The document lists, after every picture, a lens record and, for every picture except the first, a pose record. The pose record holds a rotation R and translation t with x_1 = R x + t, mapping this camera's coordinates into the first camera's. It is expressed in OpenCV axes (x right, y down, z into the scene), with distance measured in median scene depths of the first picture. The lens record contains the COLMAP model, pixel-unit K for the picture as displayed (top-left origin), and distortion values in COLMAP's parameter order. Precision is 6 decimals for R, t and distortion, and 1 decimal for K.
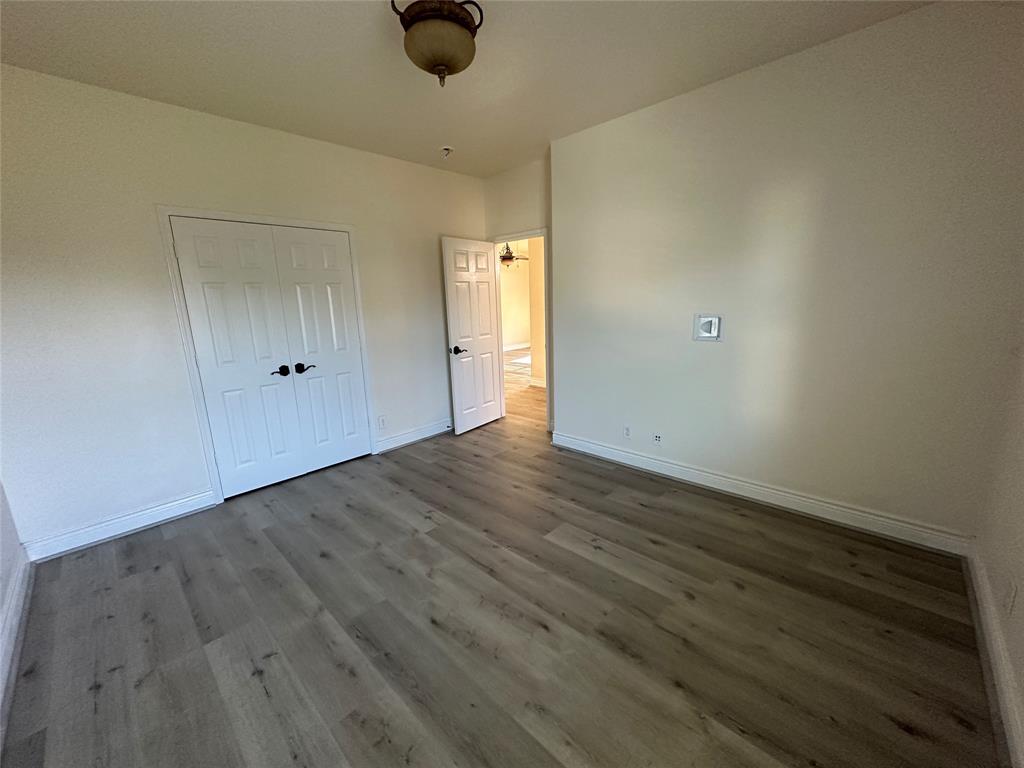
lens RADIAL K [[406.6, 0, 512.0], [0, 406.6, 384.0], [0, 0, 1]] dist [0.000510, -0.000103]
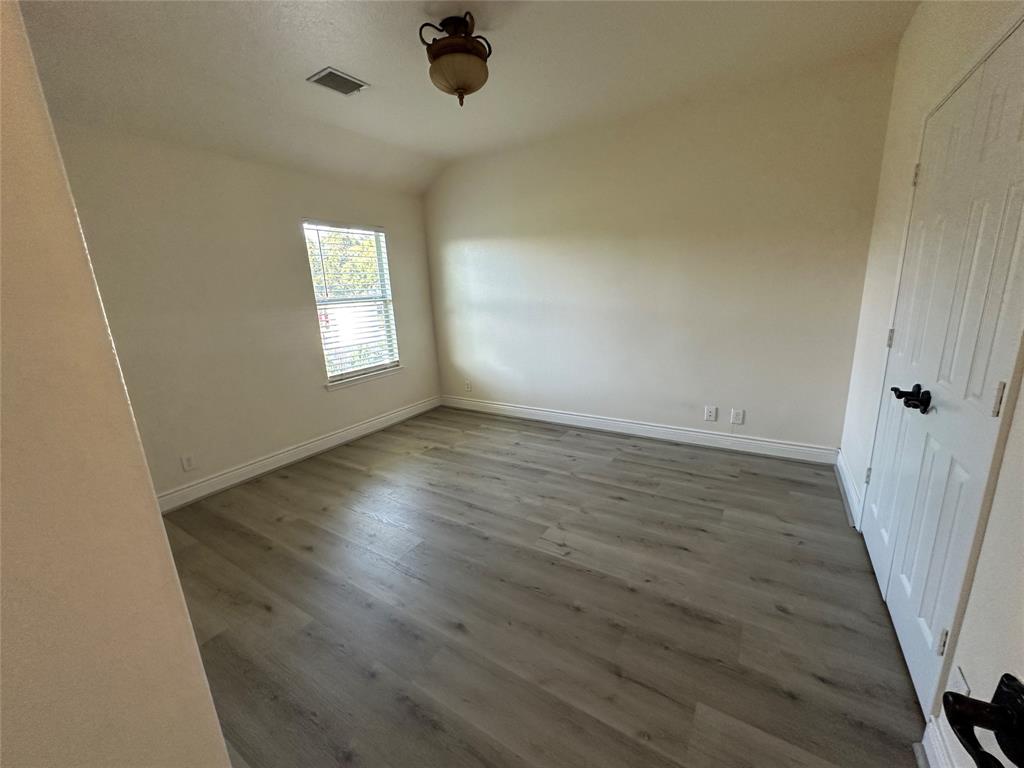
lens RADIAL K [[406.6, 0, 512.0], [0, 406.6, 384.0], [0, 0, 1]] dist [0.000510, -0.000103]
pose [[-0.977787, 0.121639, -0.170693, -0.007892], [0.037925, 0.903608, 0.426679, -0.383874], [0.206140, 0.410728, -0.888149, 1.884204]]
